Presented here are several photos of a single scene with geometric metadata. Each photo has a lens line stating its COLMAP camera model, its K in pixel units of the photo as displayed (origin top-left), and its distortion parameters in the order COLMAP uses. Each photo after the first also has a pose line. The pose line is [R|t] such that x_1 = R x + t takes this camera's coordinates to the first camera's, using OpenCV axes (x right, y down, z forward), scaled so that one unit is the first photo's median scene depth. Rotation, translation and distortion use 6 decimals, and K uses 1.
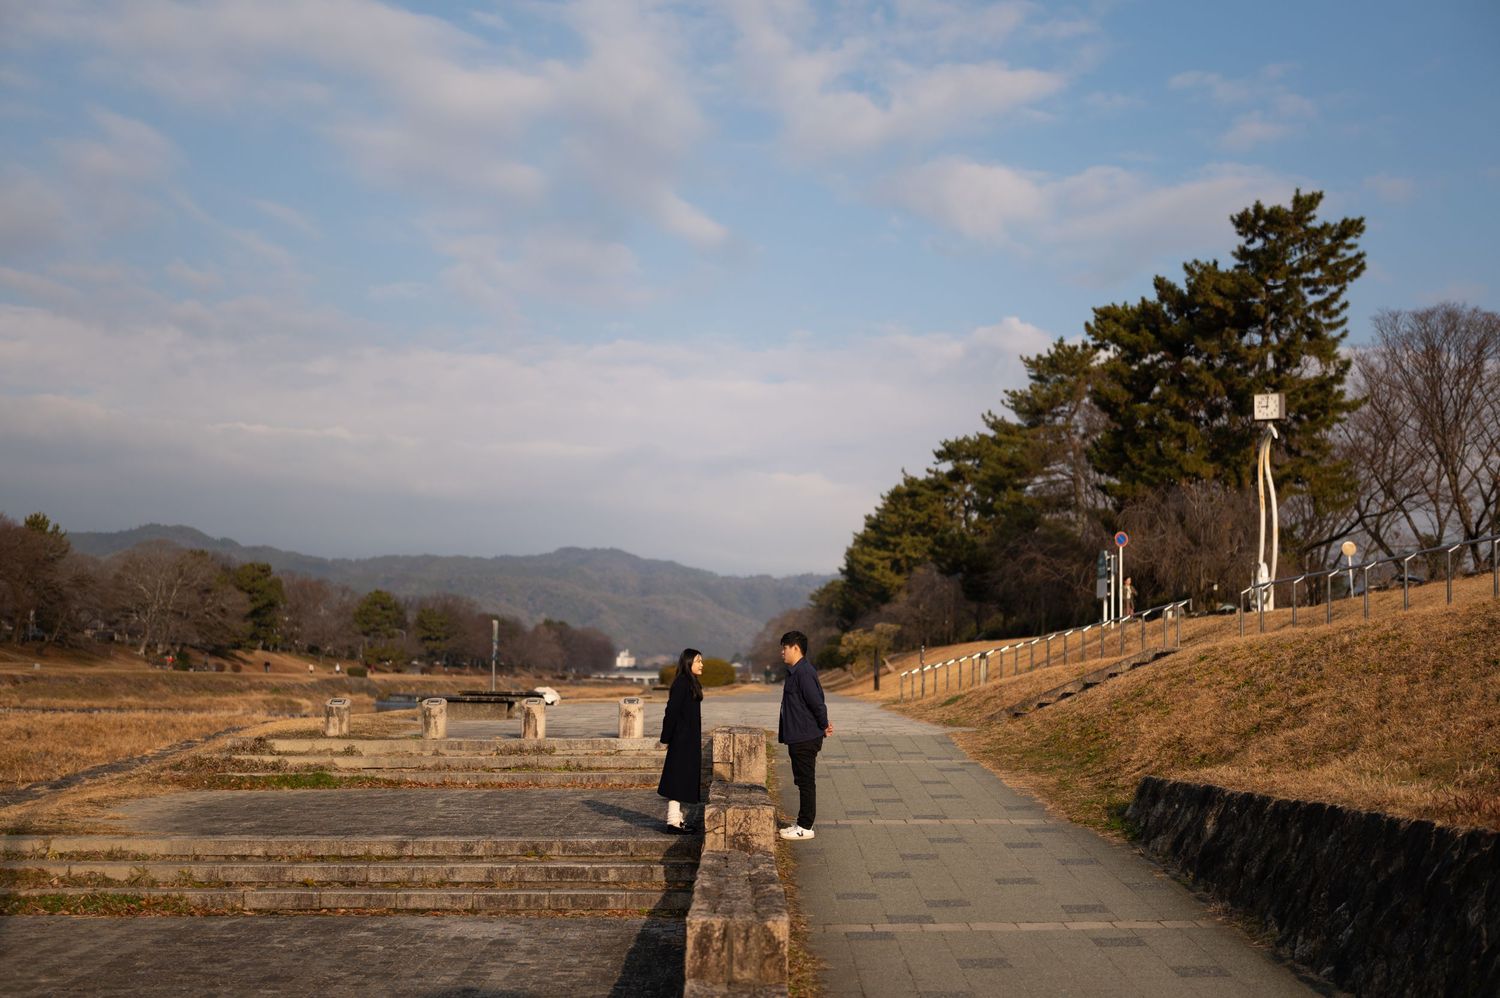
lens RADIAL K [[2059.9, 0, 746.9], [0, 2059.9, 470.1], [0, 0, 1]] dist [-0.010069, -0.014280]
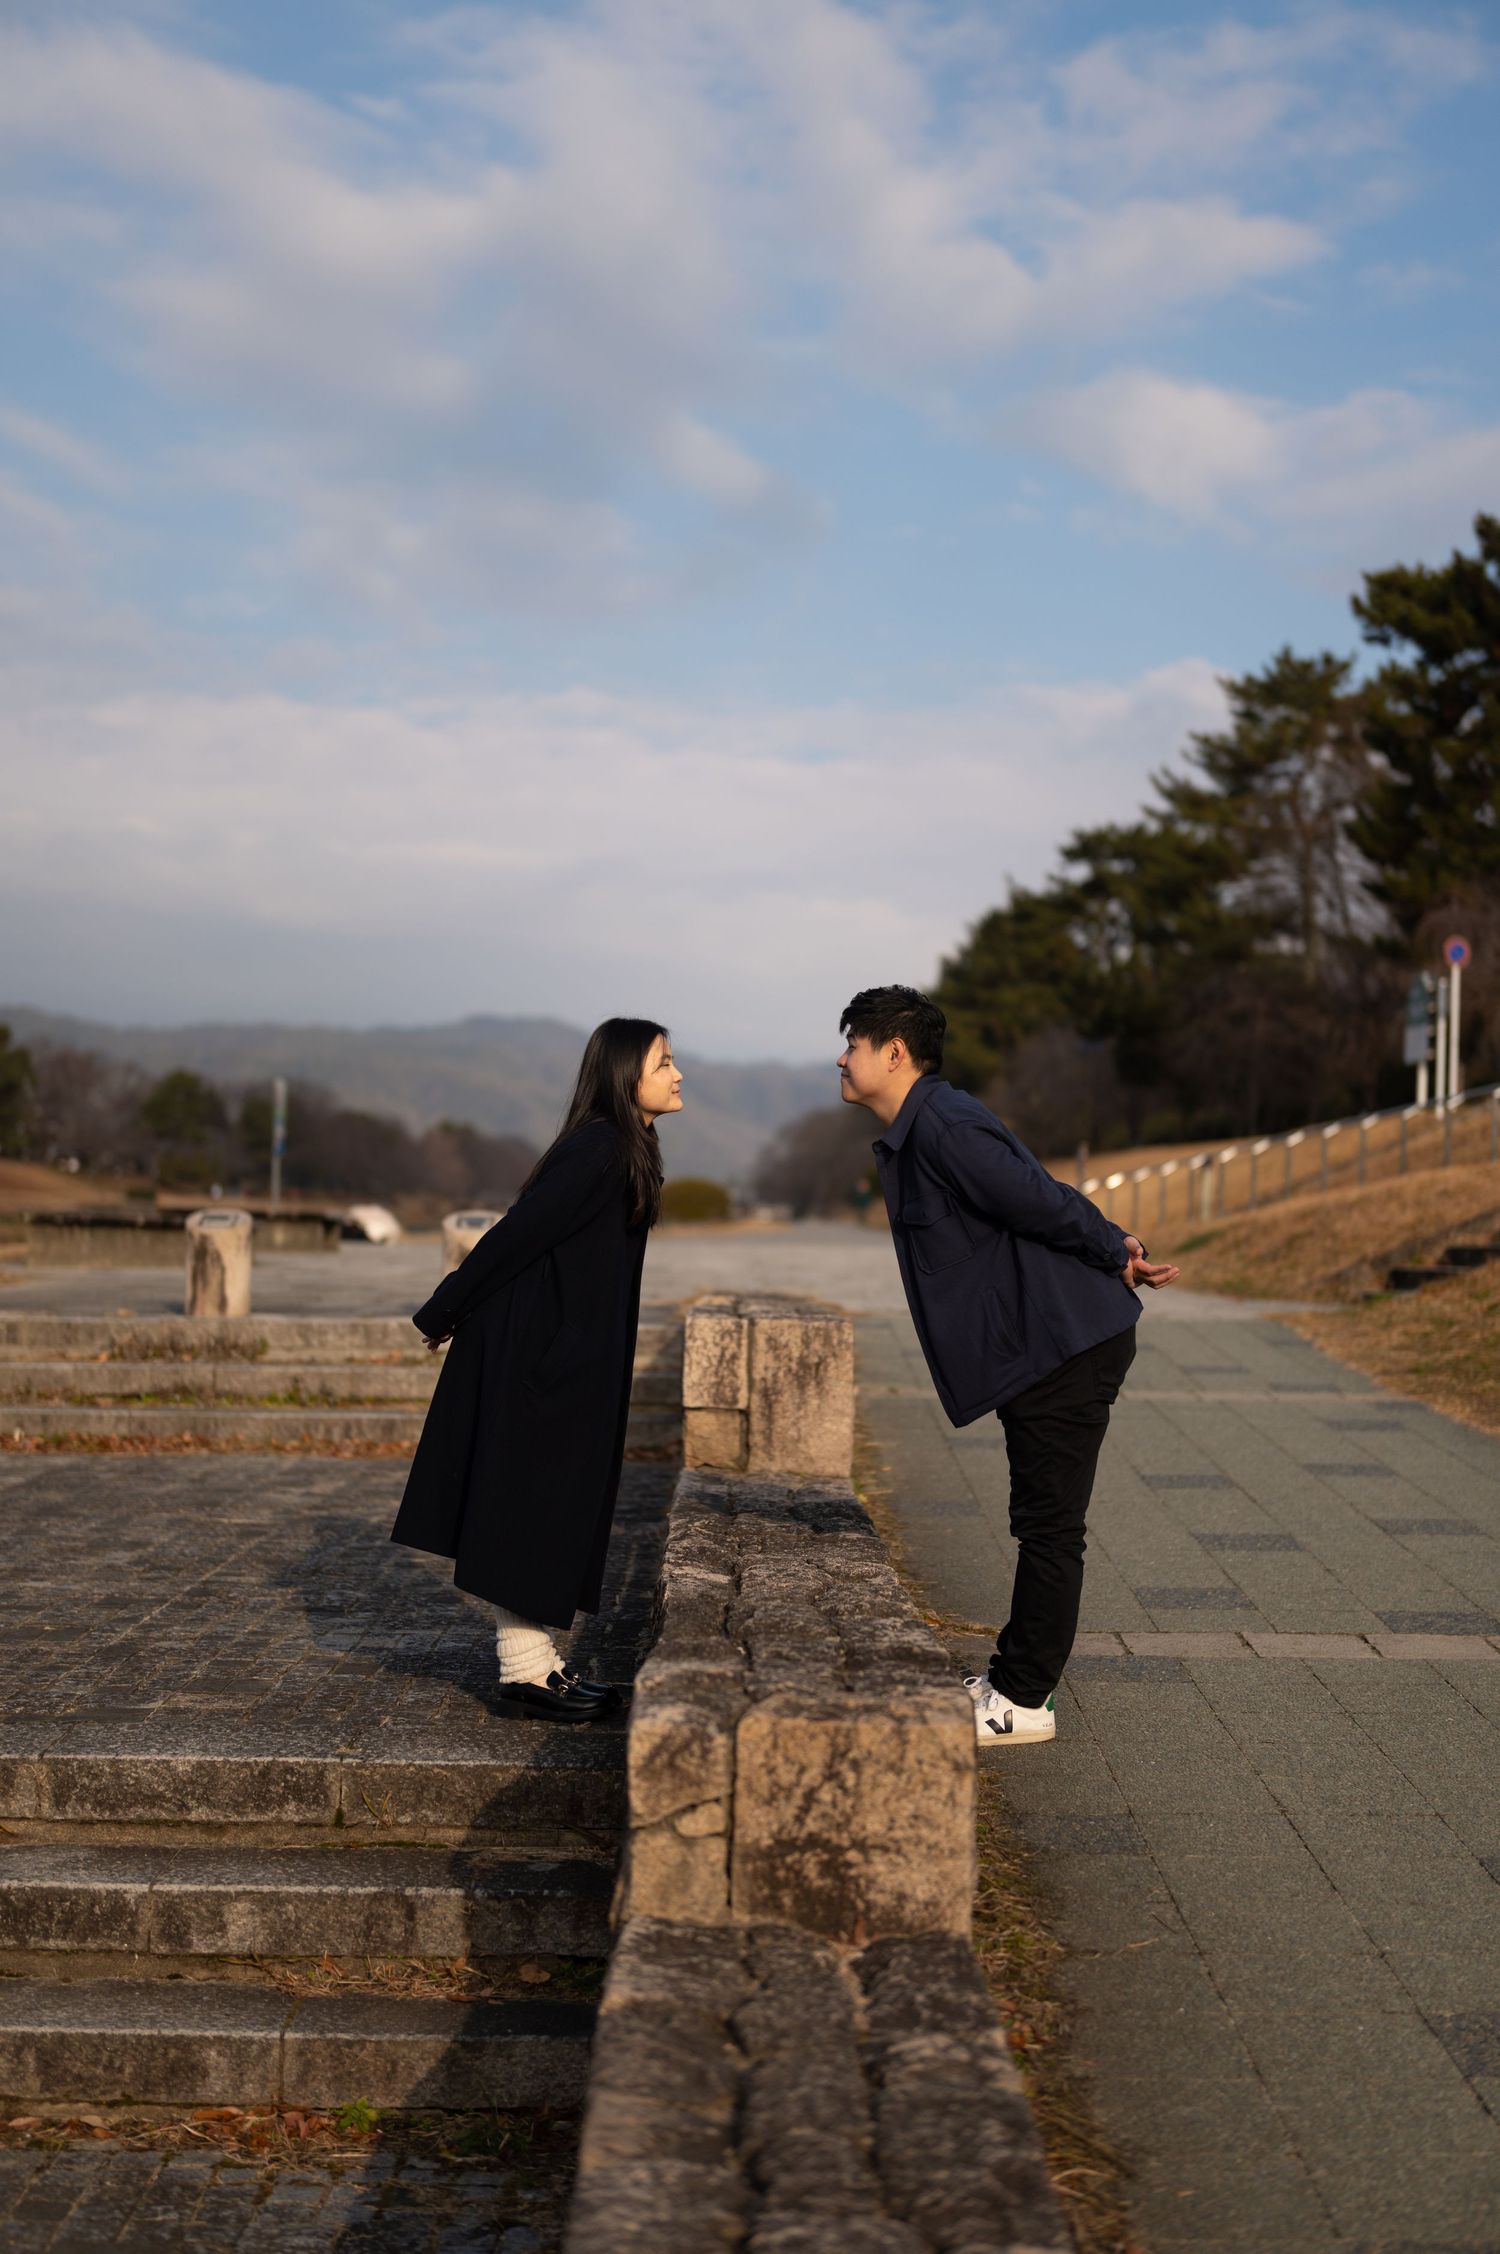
lens RADIAL K [[3081.3, 0, 750.0], [0, 3081.3, 1127.0], [0, 0, 1]] dist [-0.121625, -0.007583]
pose [[0.999894, 0.014520, 0.000644, -0.001484], [-0.014529, 0.997301, 0.071965, 0.012989], [0.000403, -0.071967, 0.997407, 0.106666]]
